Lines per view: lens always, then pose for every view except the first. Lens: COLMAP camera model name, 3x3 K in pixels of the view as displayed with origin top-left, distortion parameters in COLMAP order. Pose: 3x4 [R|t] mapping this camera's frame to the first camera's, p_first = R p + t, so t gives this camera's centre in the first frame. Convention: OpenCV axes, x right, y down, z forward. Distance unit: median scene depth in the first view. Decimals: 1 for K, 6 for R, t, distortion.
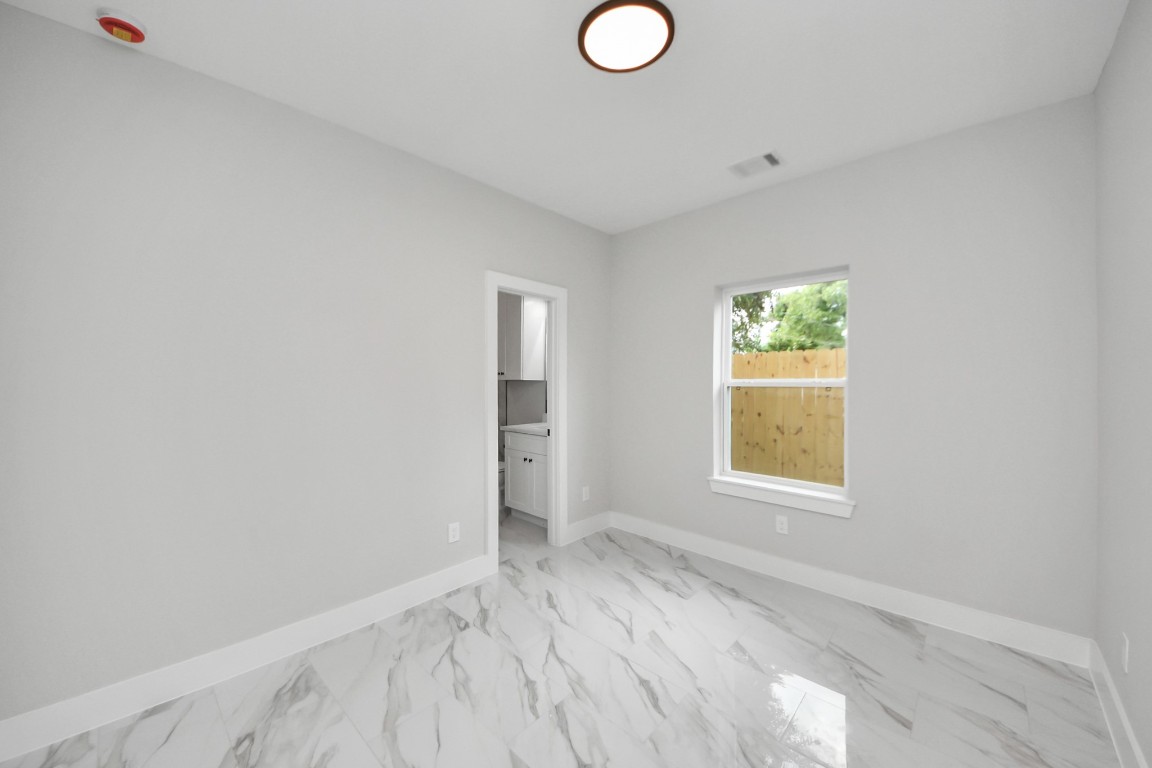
lens RADIAL K [[404.2, 0, 576.0], [0, 404.2, 403.0], [0, 0, 1]] dist [0.000666, -0.006086]
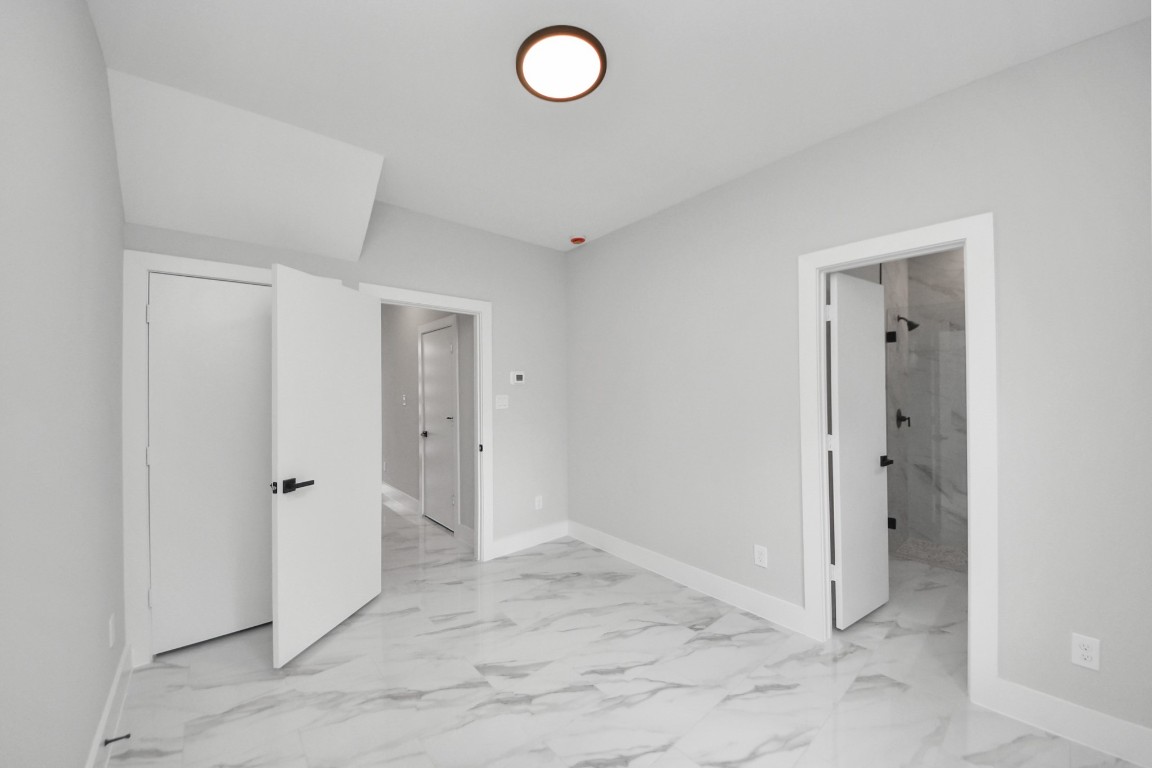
lens RADIAL K [[428.1, 0, 576.6], [0, 428.1, 390.5], [0, 0, 1]] dist [0.015010, -0.000207]
pose [[-0.088070, 0.010291, -0.996061, 0.925967], [-0.046540, 0.998812, 0.014435, -0.065771], [0.995026, 0.047628, -0.087487, 0.832446]]
